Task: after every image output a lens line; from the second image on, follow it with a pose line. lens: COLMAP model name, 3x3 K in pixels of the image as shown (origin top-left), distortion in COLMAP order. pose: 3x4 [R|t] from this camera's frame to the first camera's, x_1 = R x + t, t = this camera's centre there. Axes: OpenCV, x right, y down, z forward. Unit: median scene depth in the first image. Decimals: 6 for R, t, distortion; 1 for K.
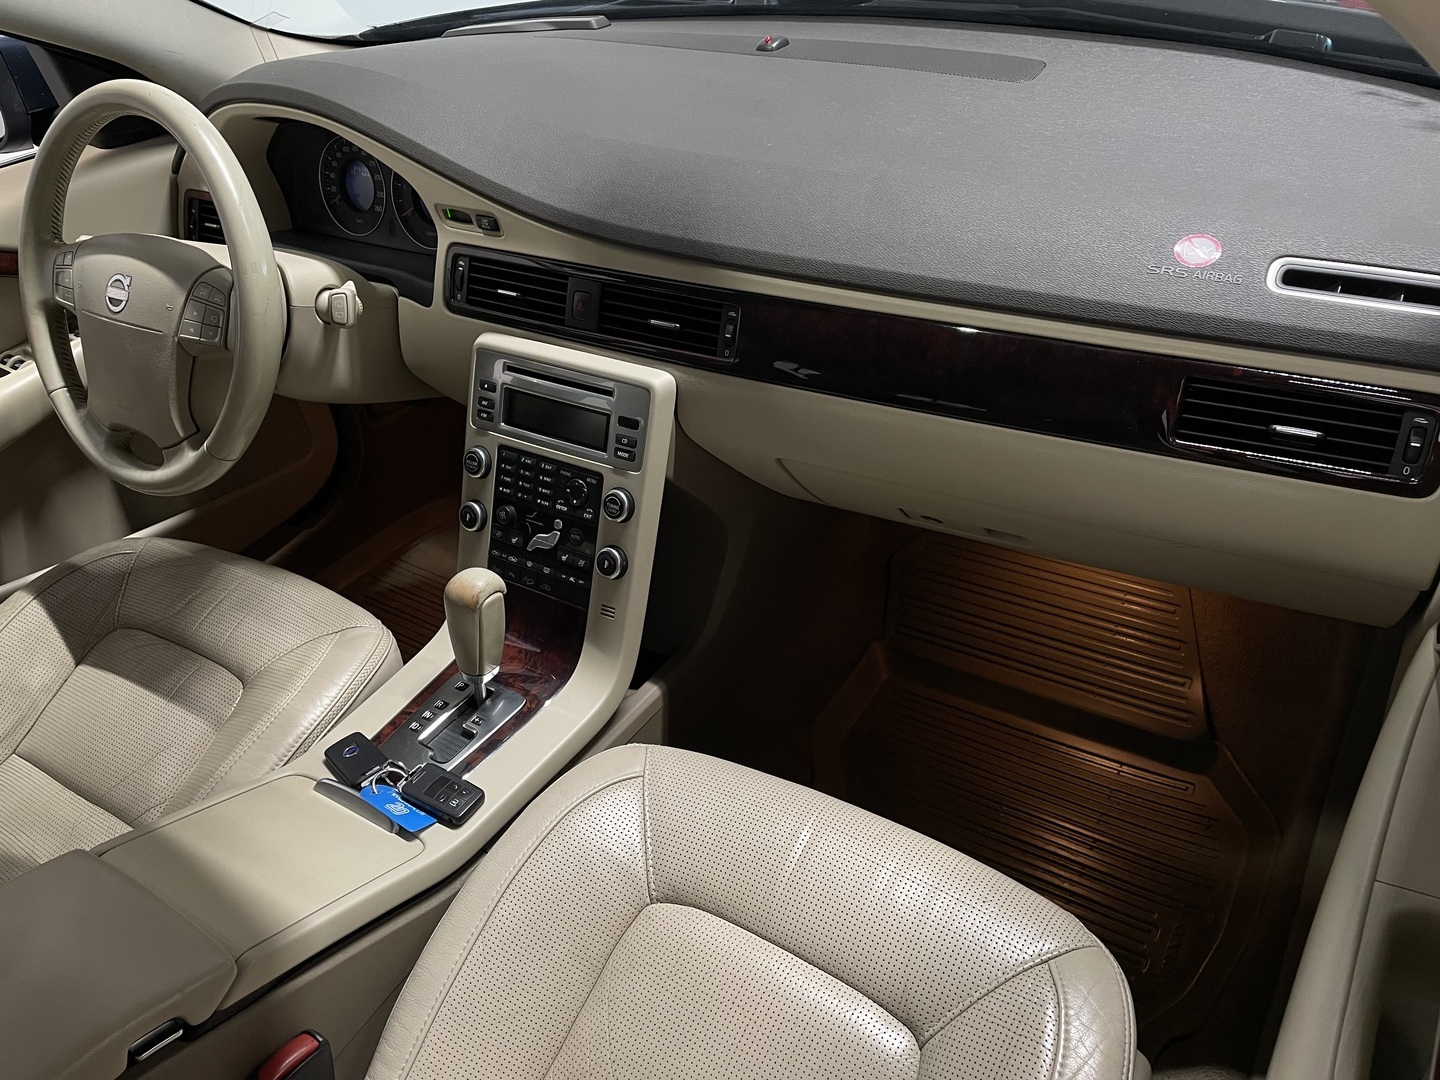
lens RADIAL K [[1079.4, 0, 720.0], [0, 1079.4, 540.0], [0, 0, 1]] dist [0.077834, -0.094706]
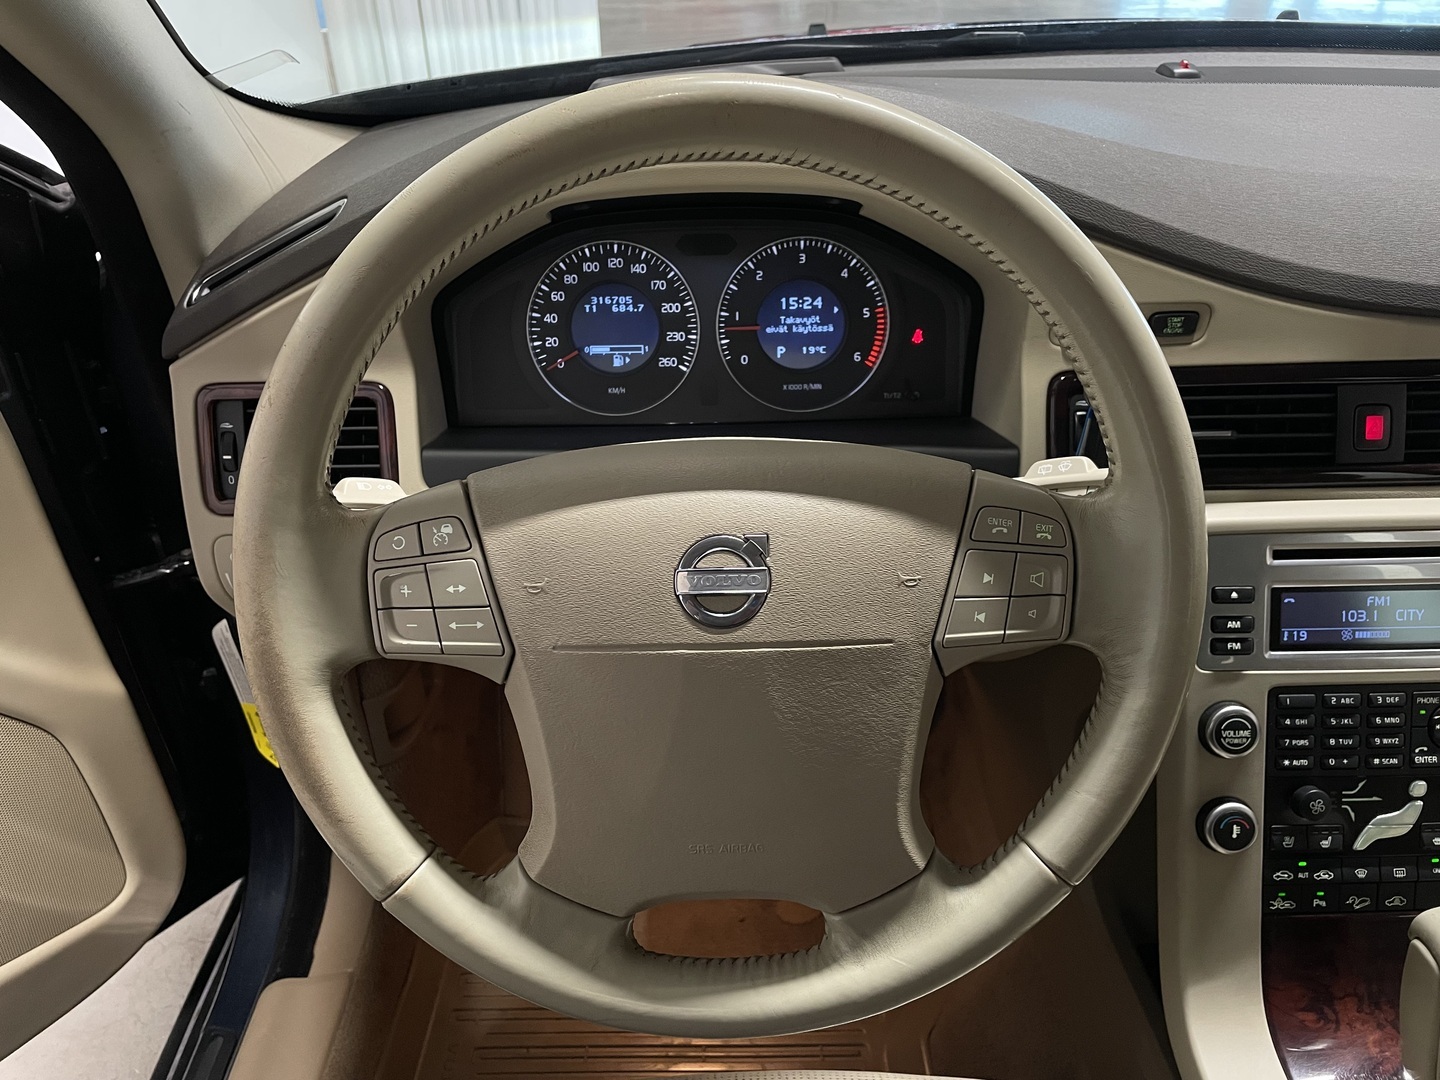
lens RADIAL K [[1097.7, 0, 712.7], [0, 1097.7, 549.5], [0, 0, 1]] dist [0.085860, -0.117371]
pose [[0.828811, -0.208656, 0.519167, -0.747957], [0.275831, 0.959651, -0.054654, -0.210249], [-0.486815, 0.188500, 0.852924, 0.633350]]
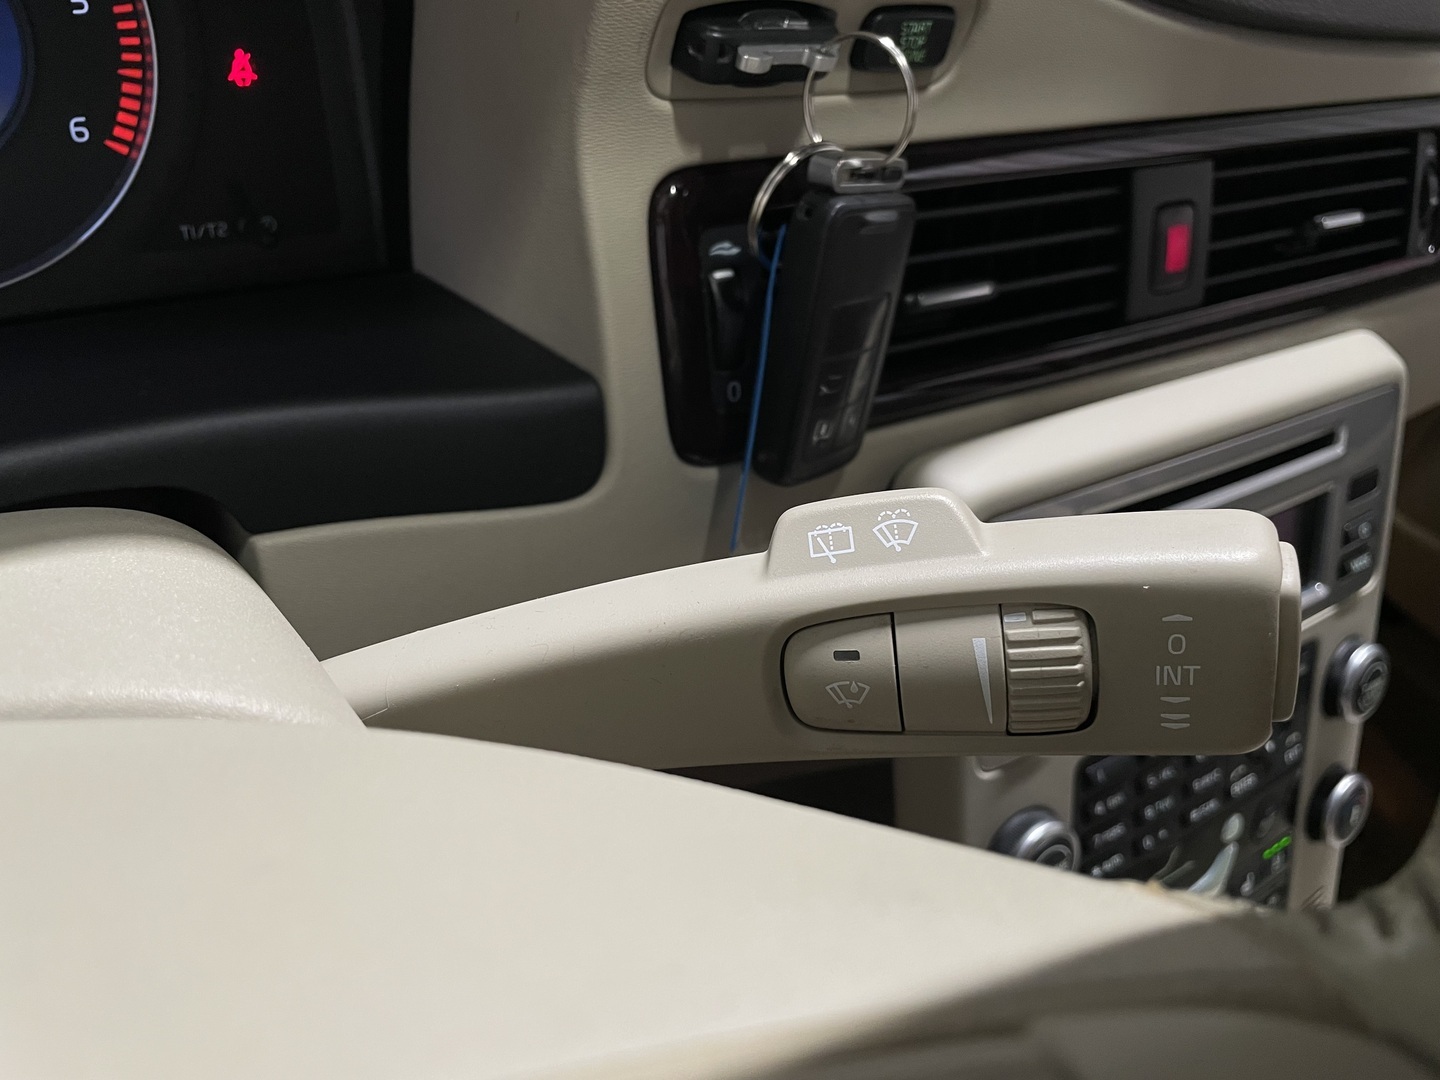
lens RADIAL K [[1136.2, 0, 720.0], [0, 1136.2, 540.0], [0, 0, 1]] dist [0.058038, -0.110101]
pose [[0.375958, -0.461008, 0.803820, -0.480824], [0.362518, 0.871496, 0.330267, -0.291828], [-0.852782, 0.167233, 0.494769, 0.924087]]
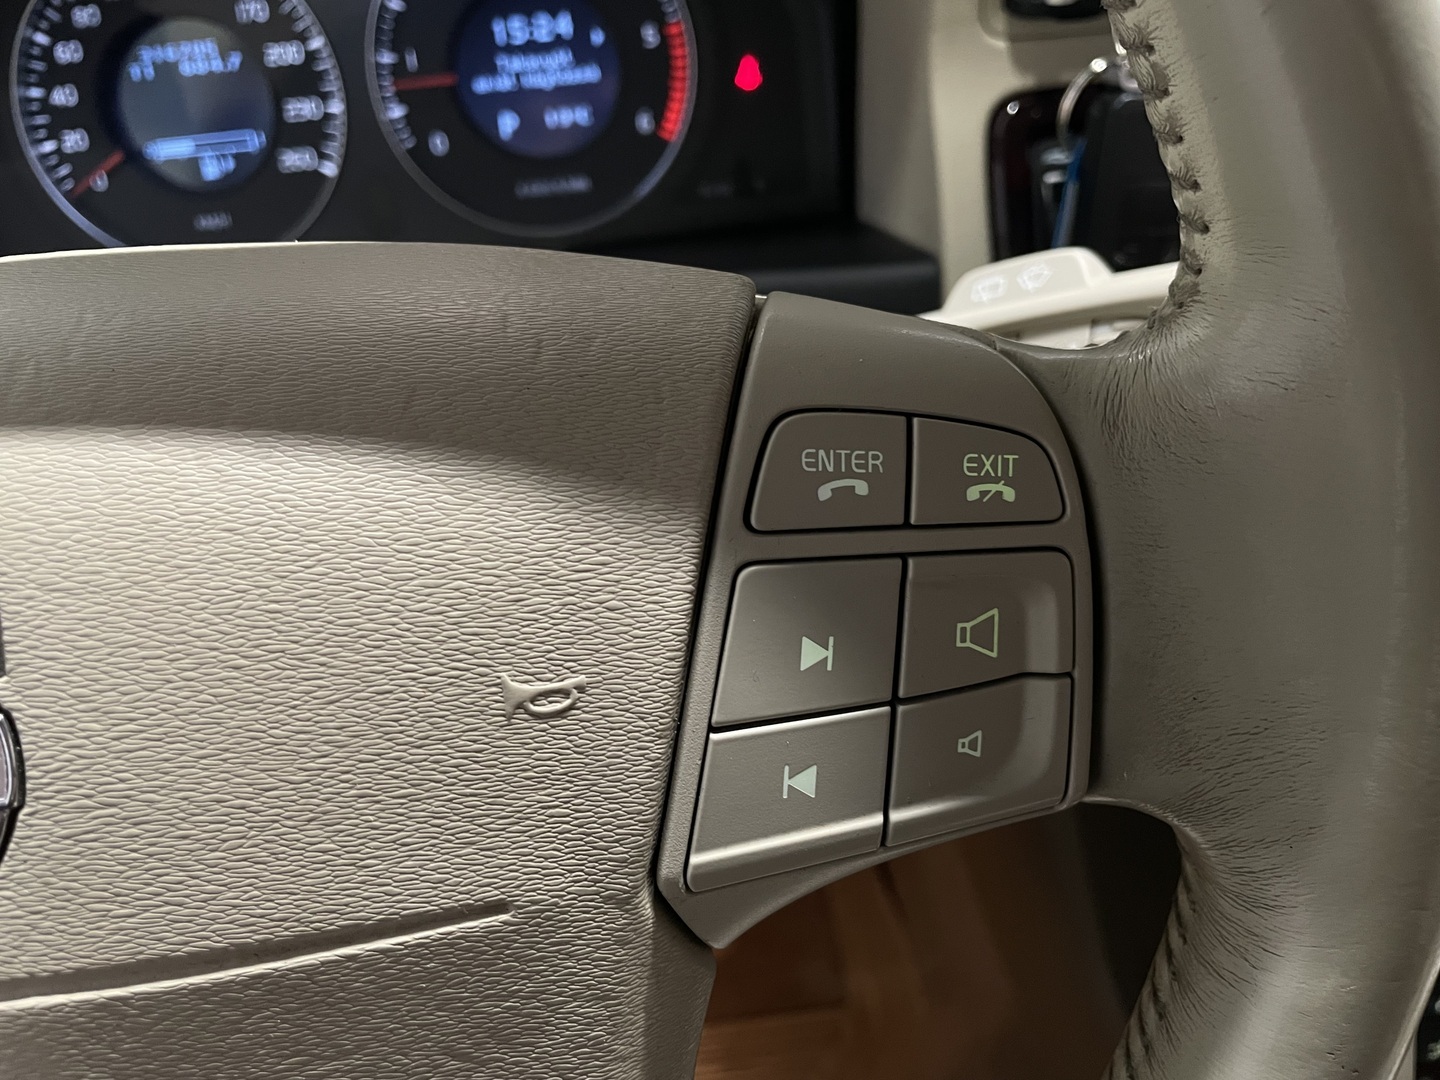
lens RADIAL K [[1136.2, 0, 720.0], [0, 1136.2, 540.0], [0, 0, 1]] dist [0.058038, -0.110101]
pose [[0.781197, -0.335588, 0.526415, -0.520891], [0.364681, 0.929707, 0.051500, -0.216353], [-0.506694, 0.151742, 0.848667, 0.833526]]
